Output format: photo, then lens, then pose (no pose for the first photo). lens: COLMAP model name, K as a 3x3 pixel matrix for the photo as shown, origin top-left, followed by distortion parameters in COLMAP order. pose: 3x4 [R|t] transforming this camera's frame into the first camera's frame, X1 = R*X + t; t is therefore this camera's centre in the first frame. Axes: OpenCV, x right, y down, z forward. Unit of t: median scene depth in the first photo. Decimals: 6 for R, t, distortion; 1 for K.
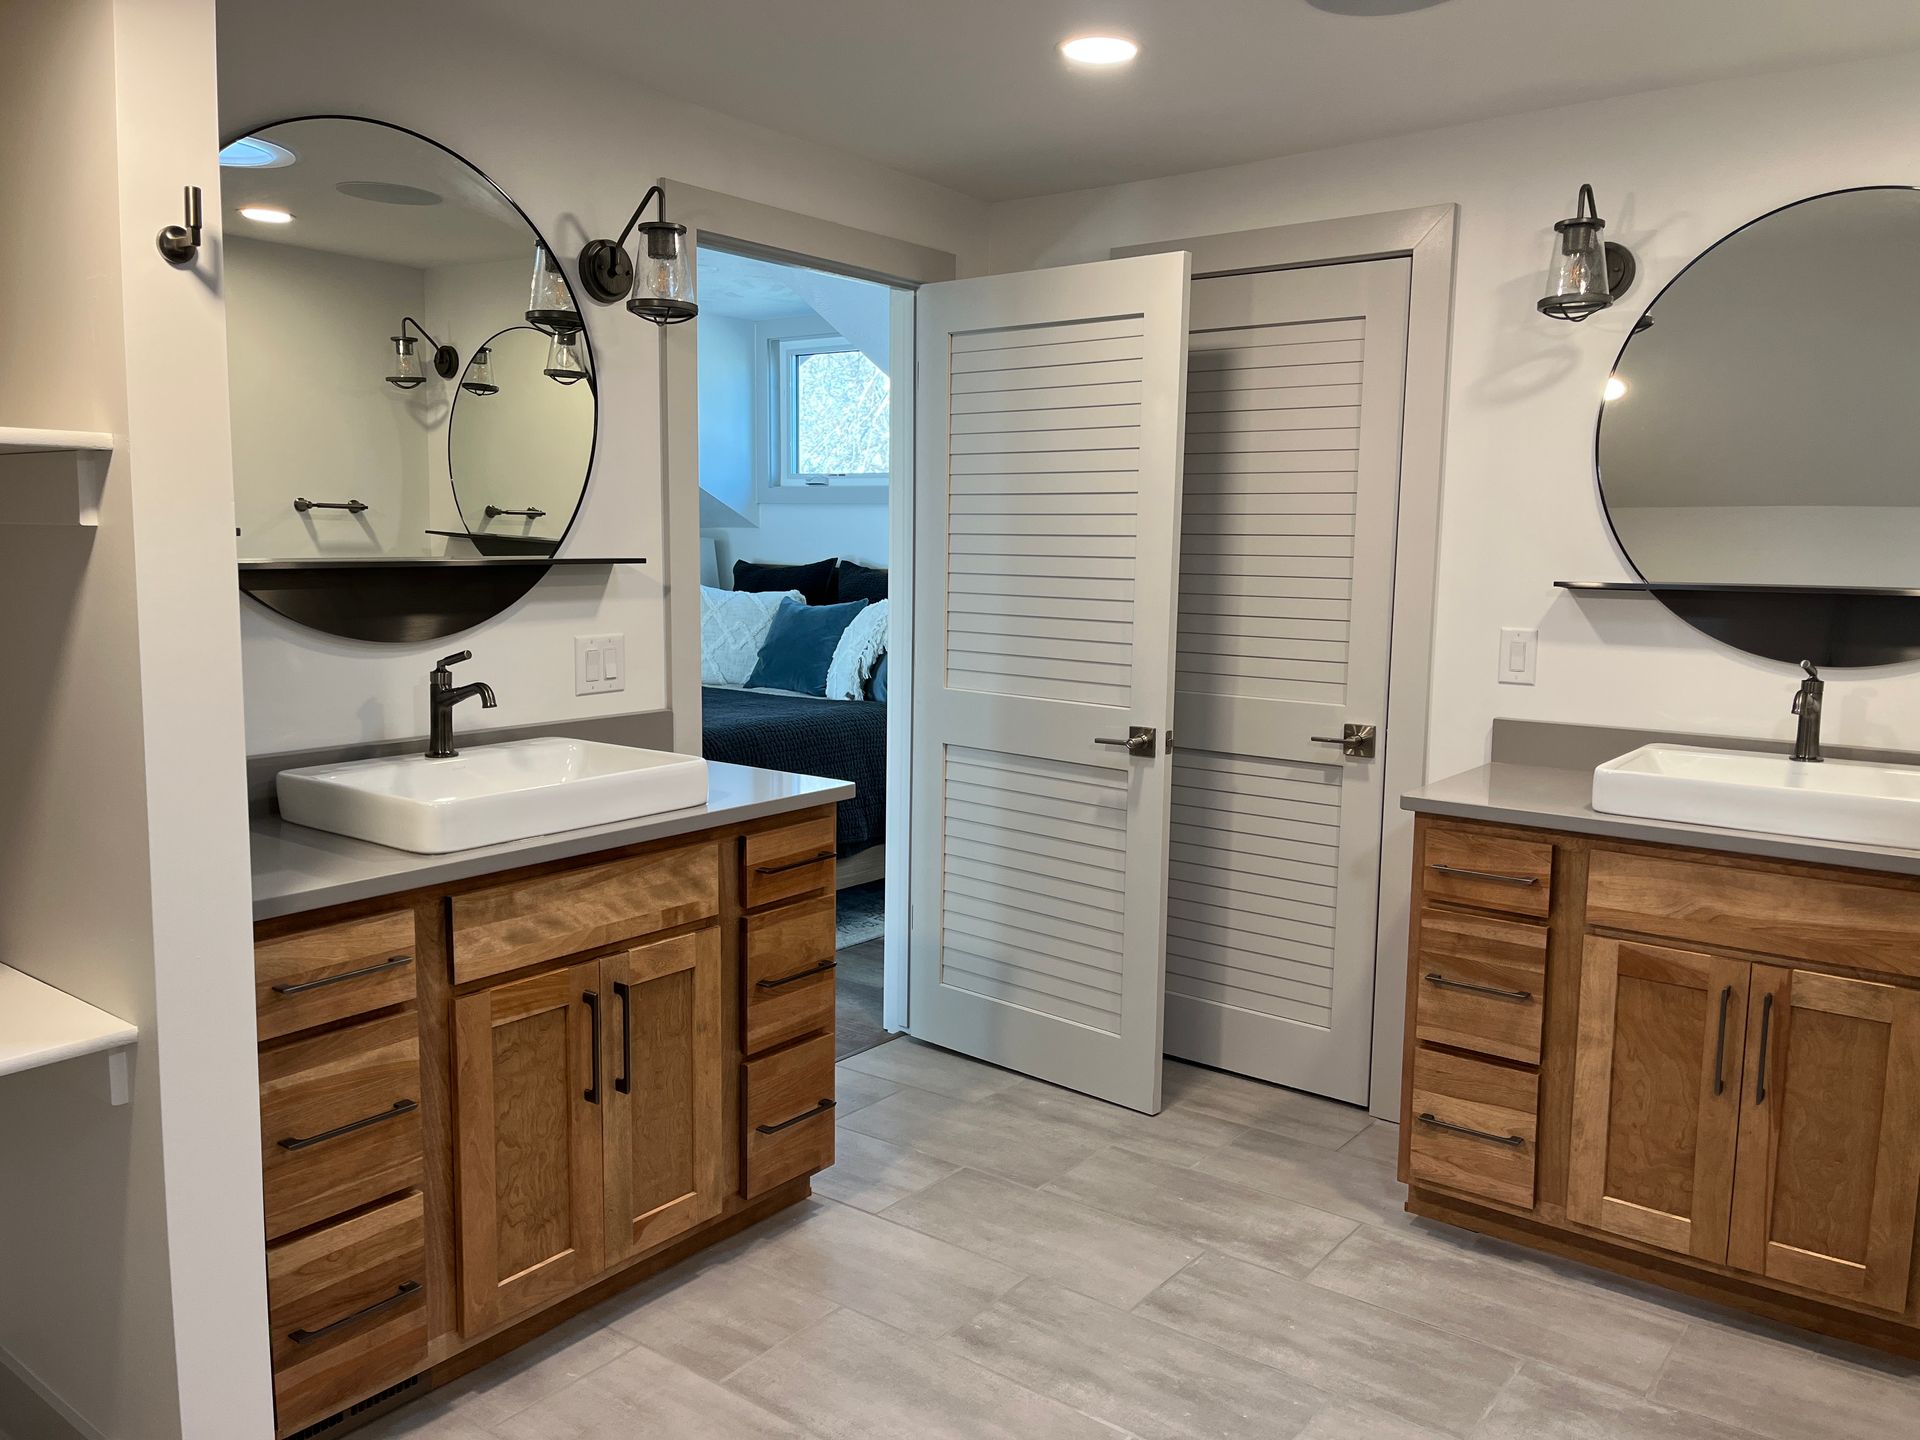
lens RADIAL K [[1456.2, 0, 952.2], [0, 1456.2, 721.2], [0, 0, 1]] dist [0.063913, -0.076066]
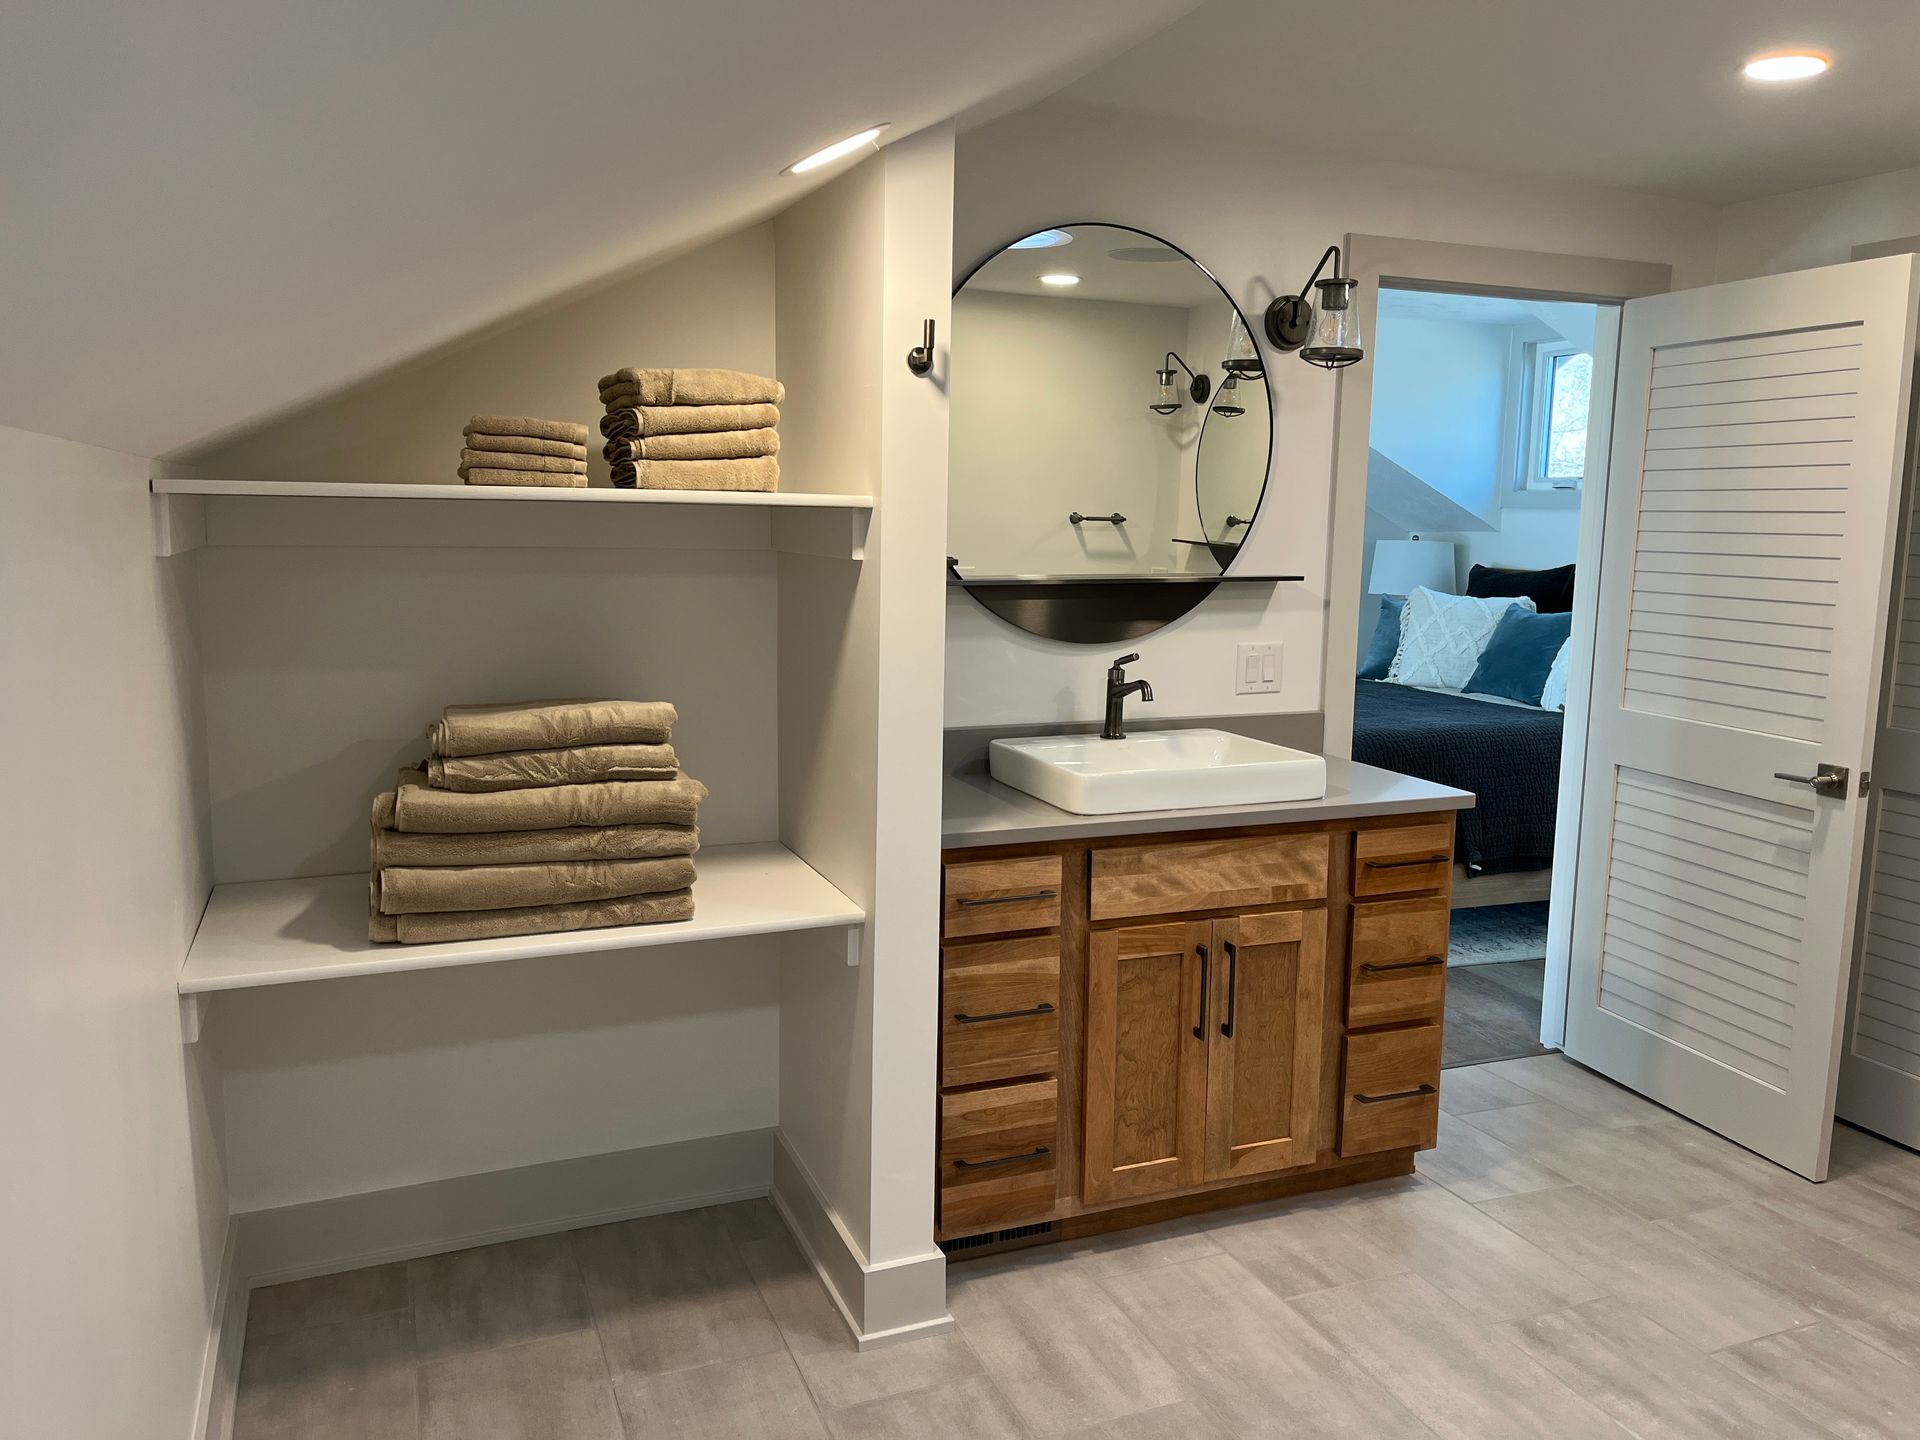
lens RADIAL K [[1456.2, 0, 944.2], [0, 1456.2, 716.1], [0, 0, 1]] dist [0.063913, -0.076066]
pose [[0.853507, 0.070191, -0.516332, 0.154966], [-0.067452, 0.997432, 0.024093, -0.013860], [0.516697, 0.014264, 0.856050, -0.112771]]
